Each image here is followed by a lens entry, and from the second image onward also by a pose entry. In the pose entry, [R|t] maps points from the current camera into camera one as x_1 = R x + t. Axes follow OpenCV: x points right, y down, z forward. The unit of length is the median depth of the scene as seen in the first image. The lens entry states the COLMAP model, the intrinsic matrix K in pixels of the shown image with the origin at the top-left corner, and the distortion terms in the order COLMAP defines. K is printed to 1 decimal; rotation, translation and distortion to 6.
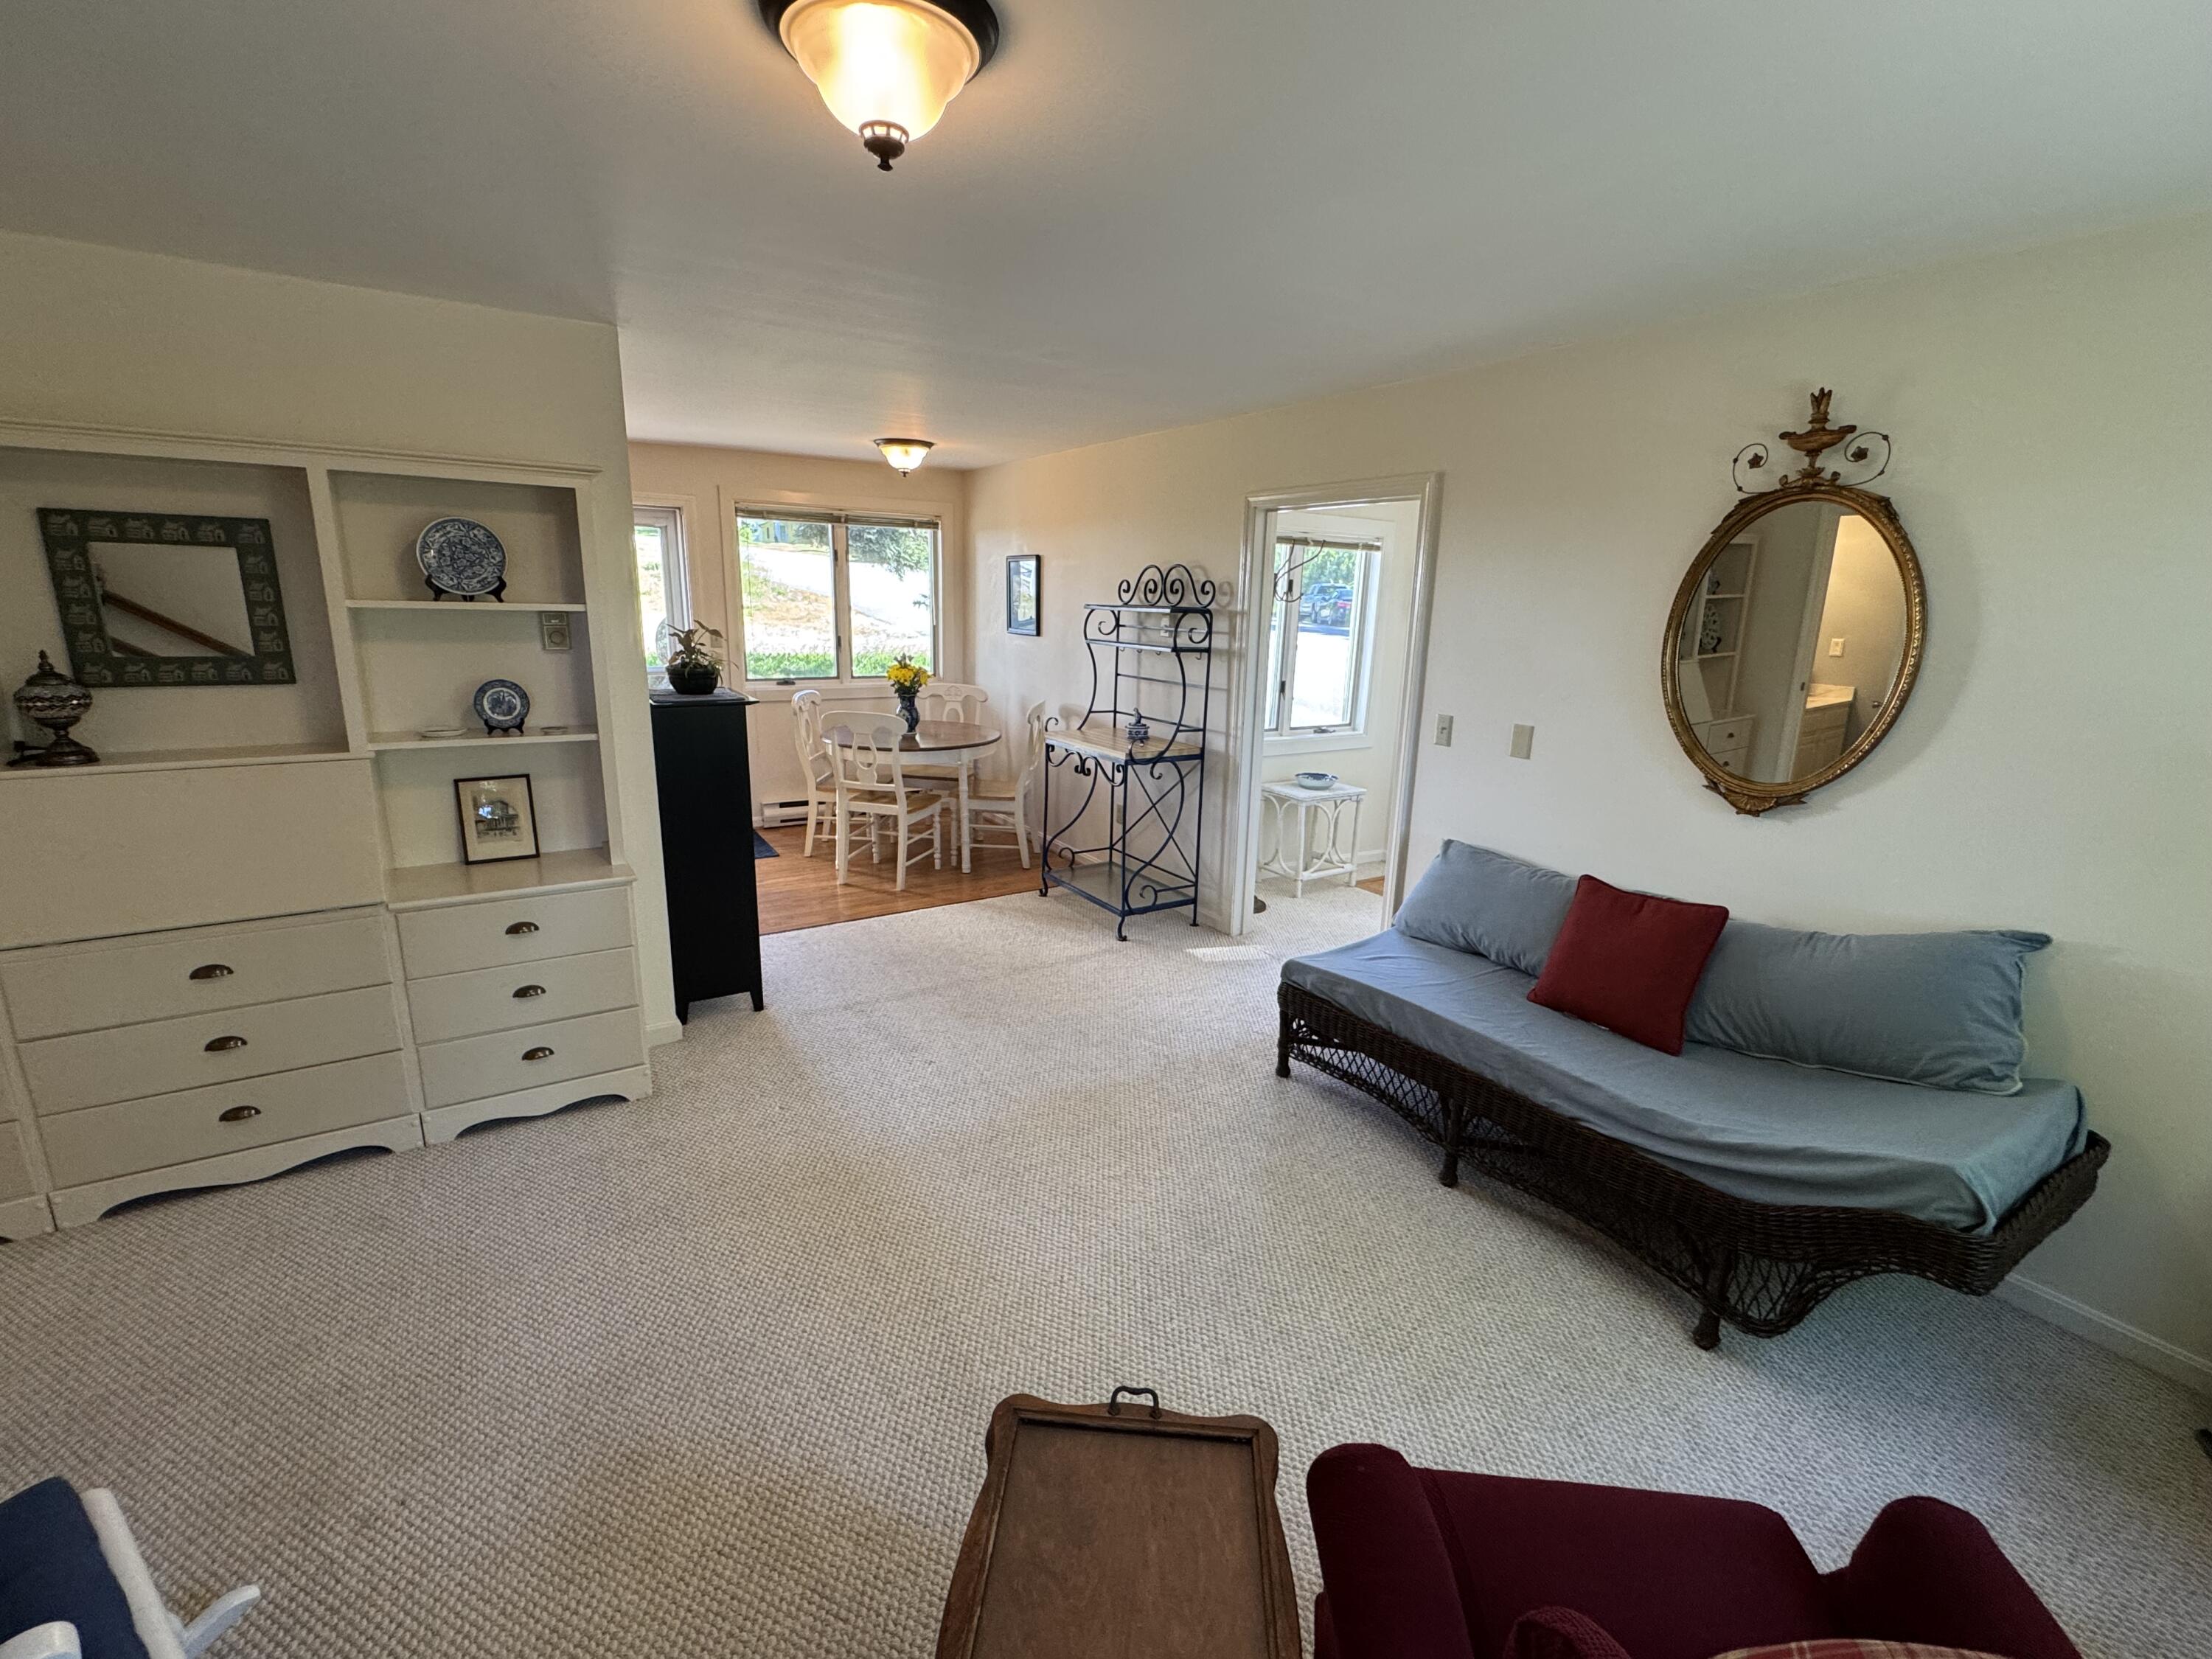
lens RADIAL K [[965.0, 0, 1106.0], [0, 965.0, 829.5], [0, 0, 1]] dist [-0.002386, -0.001270]
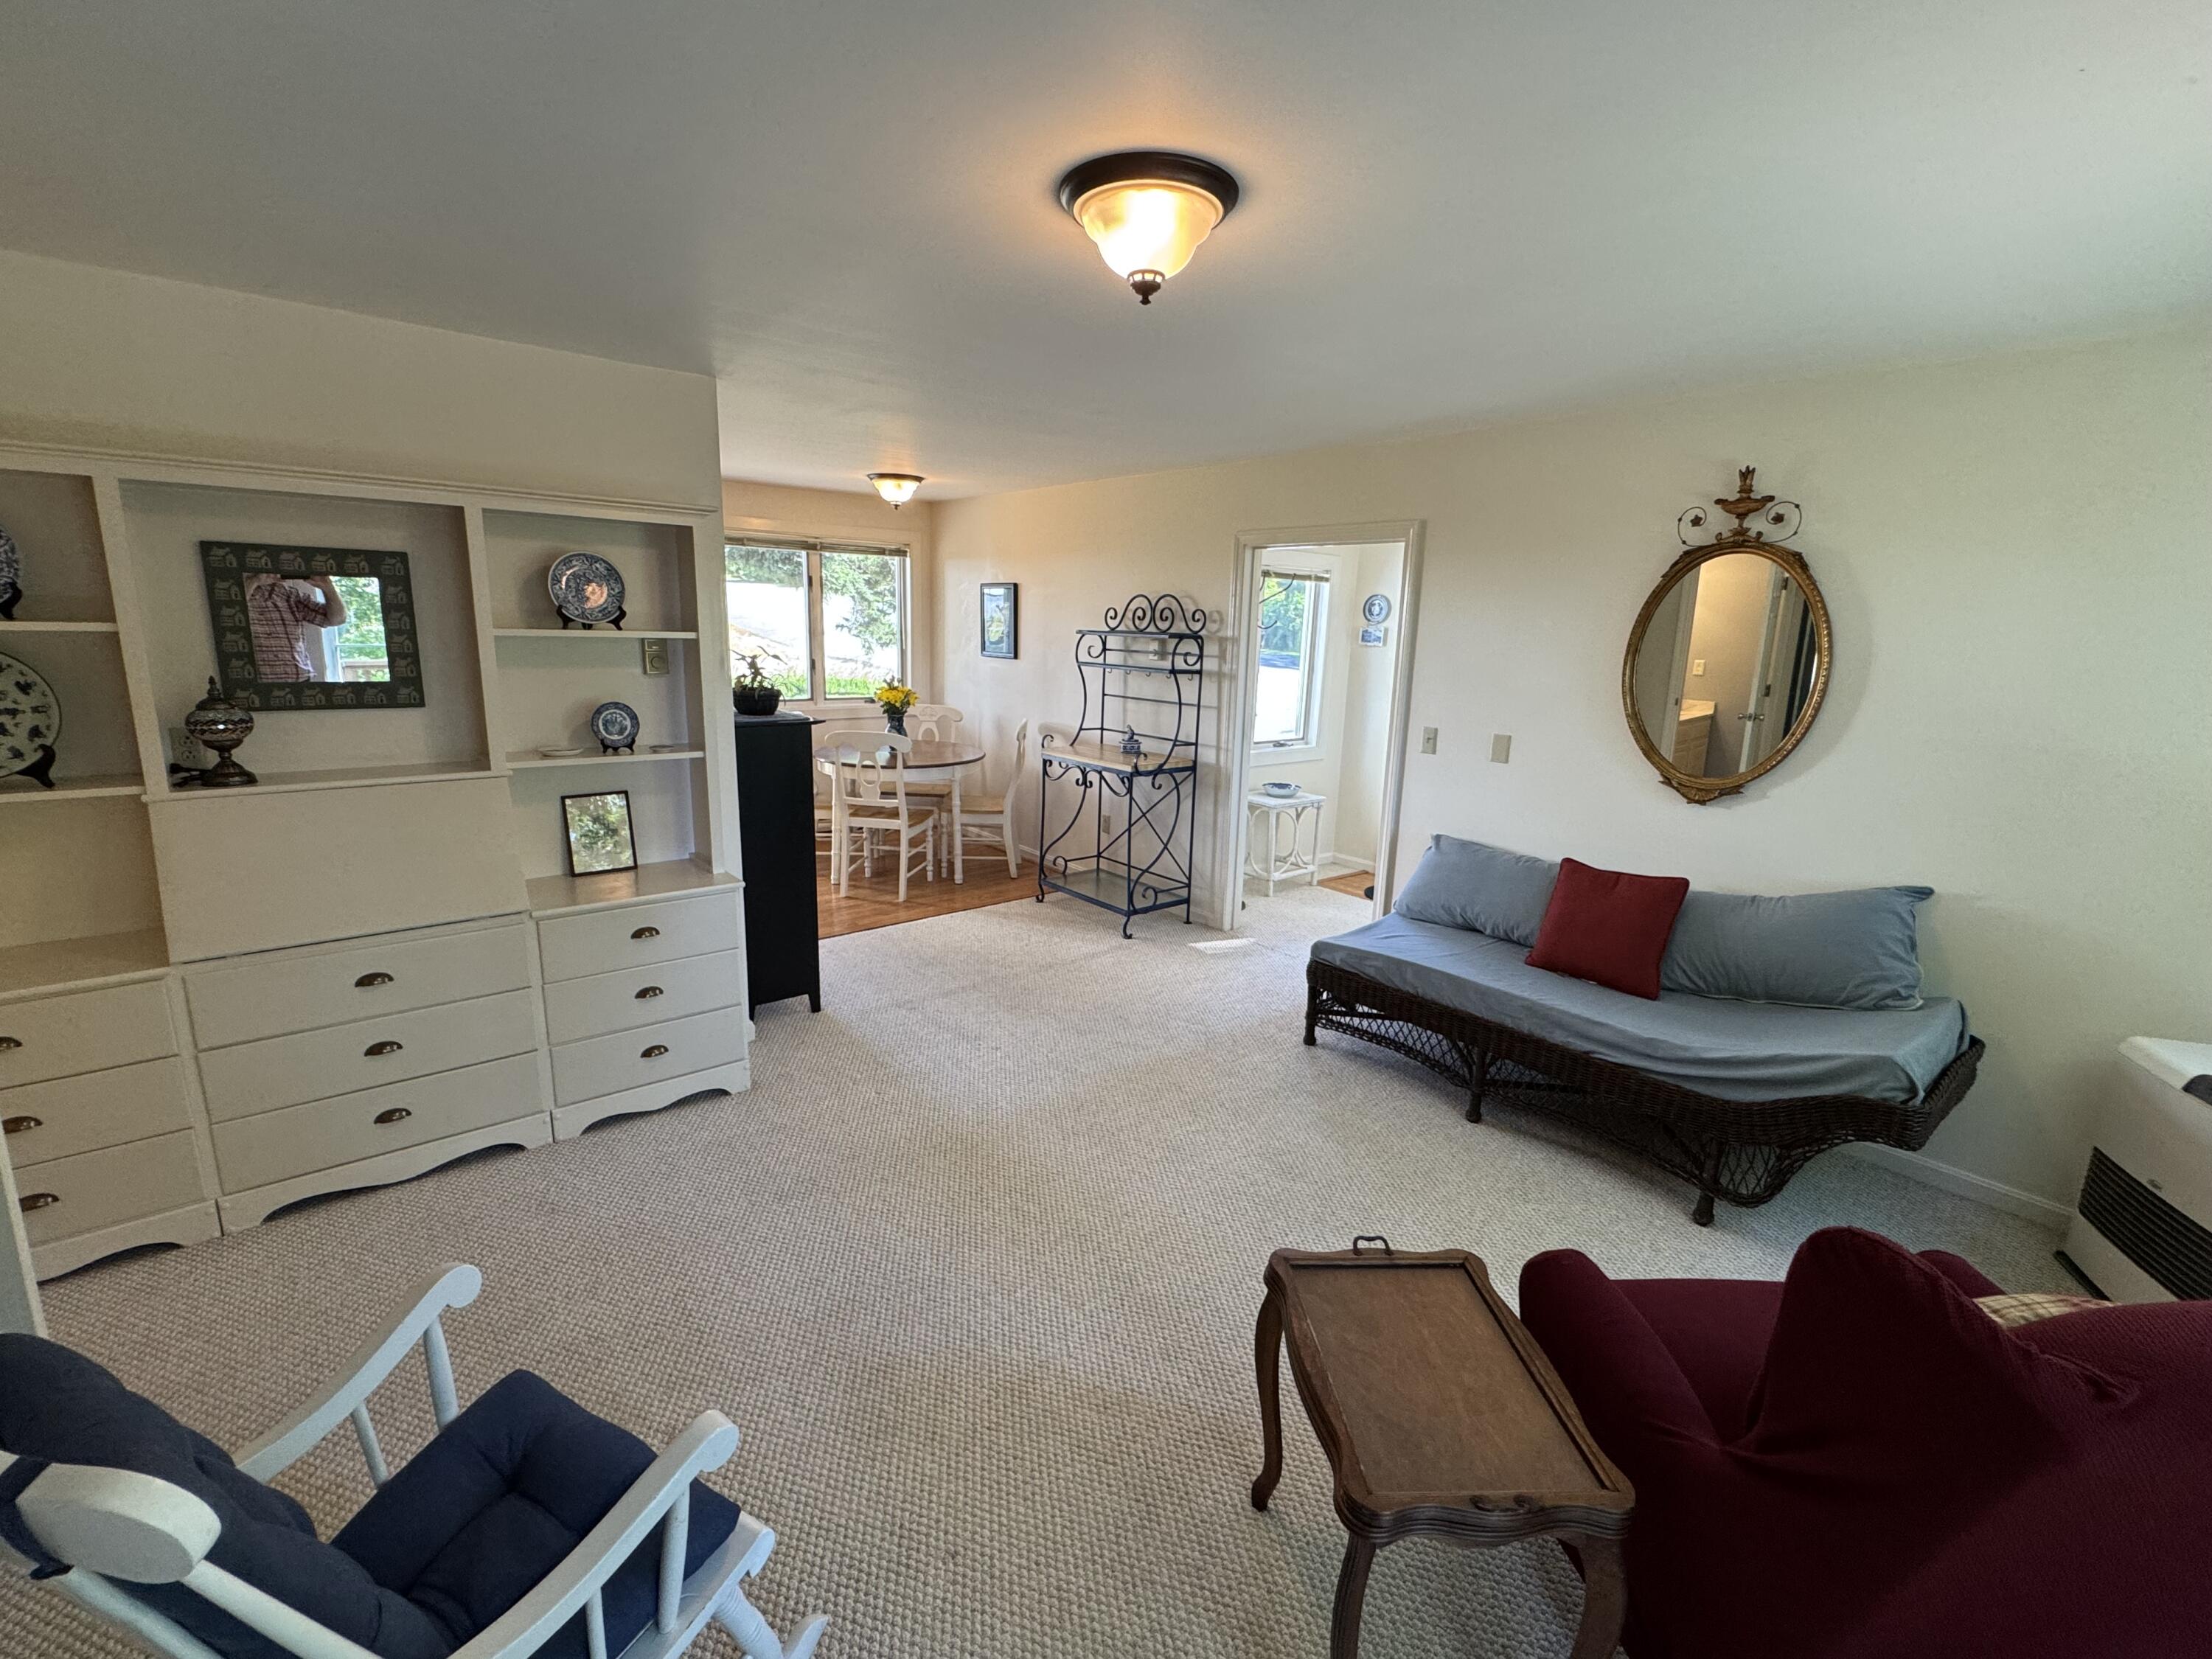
lens RADIAL K [[963.0, 0, 1106.0], [0, 963.0, 829.5], [0, 0, 1]] dist [-0.004821, -0.000269]
pose [[0.992527, -0.022625, 0.119910, -0.212185], [0.025113, 0.999499, -0.019276, 0.019888], [-0.119413, 0.022143, 0.992598, -0.119468]]
